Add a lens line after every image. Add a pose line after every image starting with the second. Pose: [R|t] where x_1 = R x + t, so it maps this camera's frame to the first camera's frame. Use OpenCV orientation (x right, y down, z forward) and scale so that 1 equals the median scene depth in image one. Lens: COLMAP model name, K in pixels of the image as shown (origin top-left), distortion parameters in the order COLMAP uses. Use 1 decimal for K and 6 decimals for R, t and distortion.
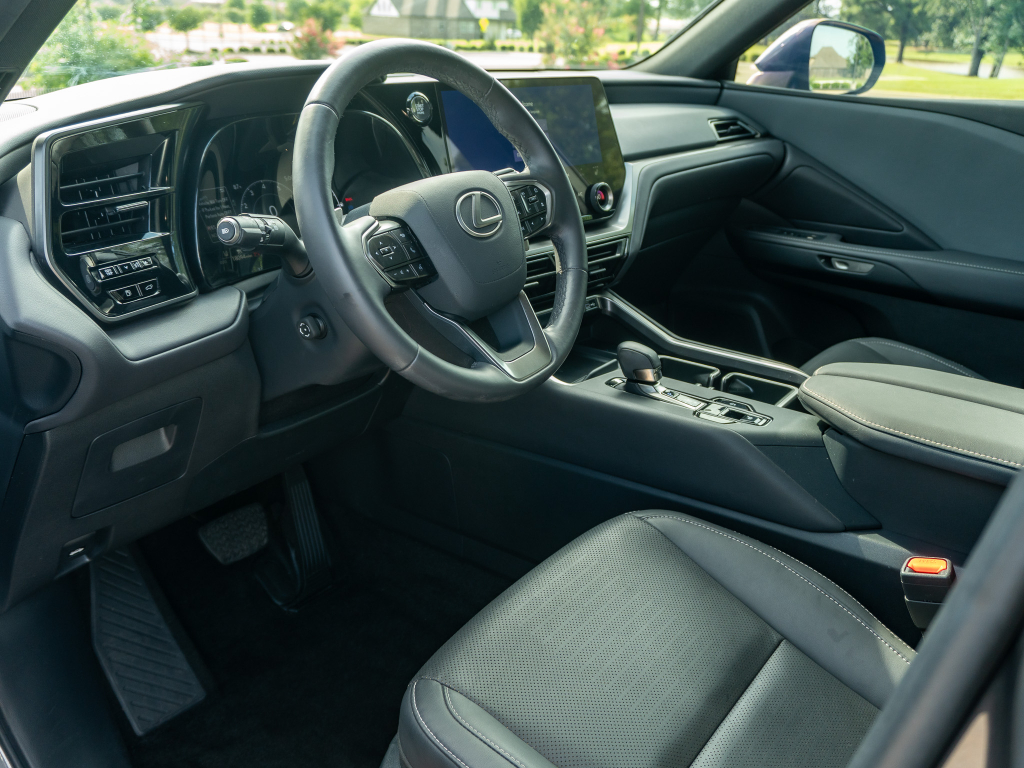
lens RADIAL K [[906.9, 0, 512.0], [0, 906.9, 384.0], [0, 0, 1]] dist [-0.001400, -0.018139]
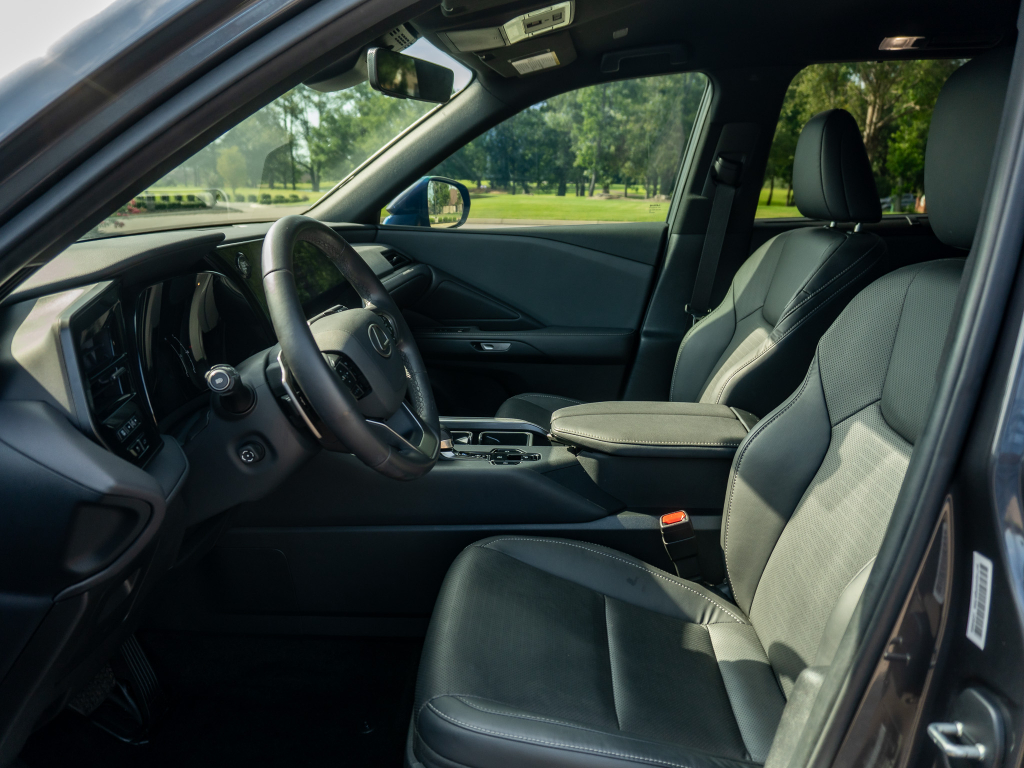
lens RADIAL K [[765.9, 0, 499.2], [0, 765.9, 381.7], [0, 0, 1]] dist [0.040388, -0.054176]
pose [[0.843029, -0.161809, 0.512952, -0.353505], [0.215829, 0.975296, -0.047058, -0.028526], [-0.492666, 0.150381, 0.857127, -0.023904]]
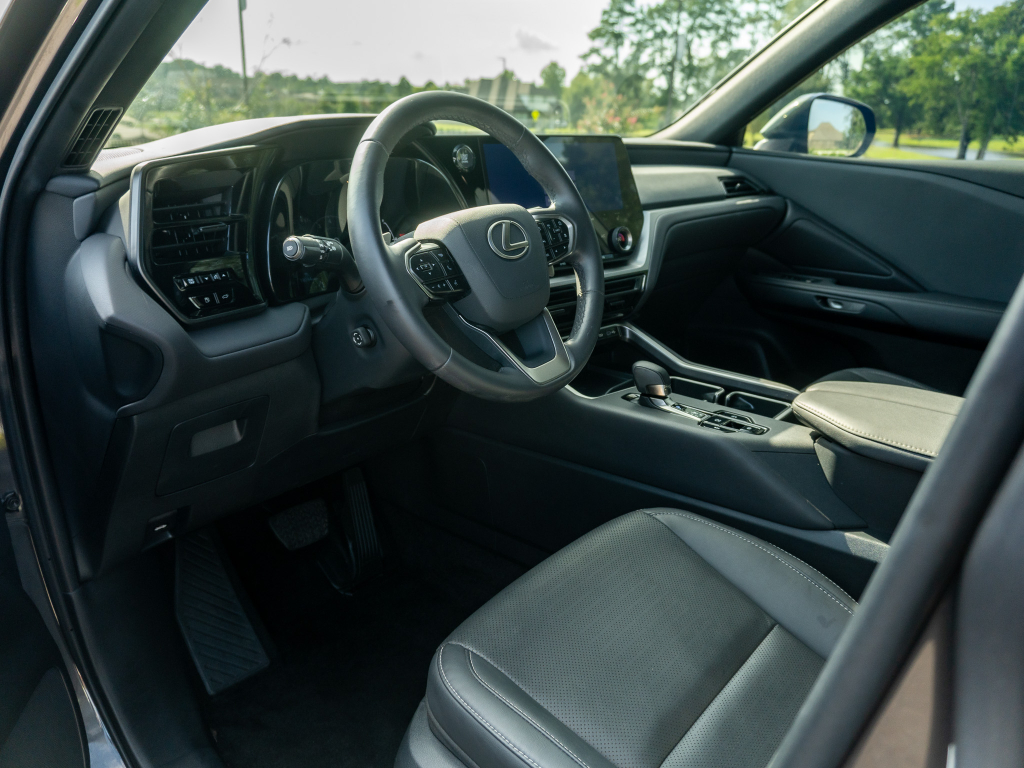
lens RADIAL K [[781.4, 0, 510.0], [0, 781.4, 380.1], [0, 0, 1]] dist [-0.012488, -0.004885]
pose [[0.998162, 0.016502, -0.058314, 0.020390], [-0.019573, 0.998429, -0.052495, 0.033198], [0.057356, 0.053540, 0.996917, 0.011873]]
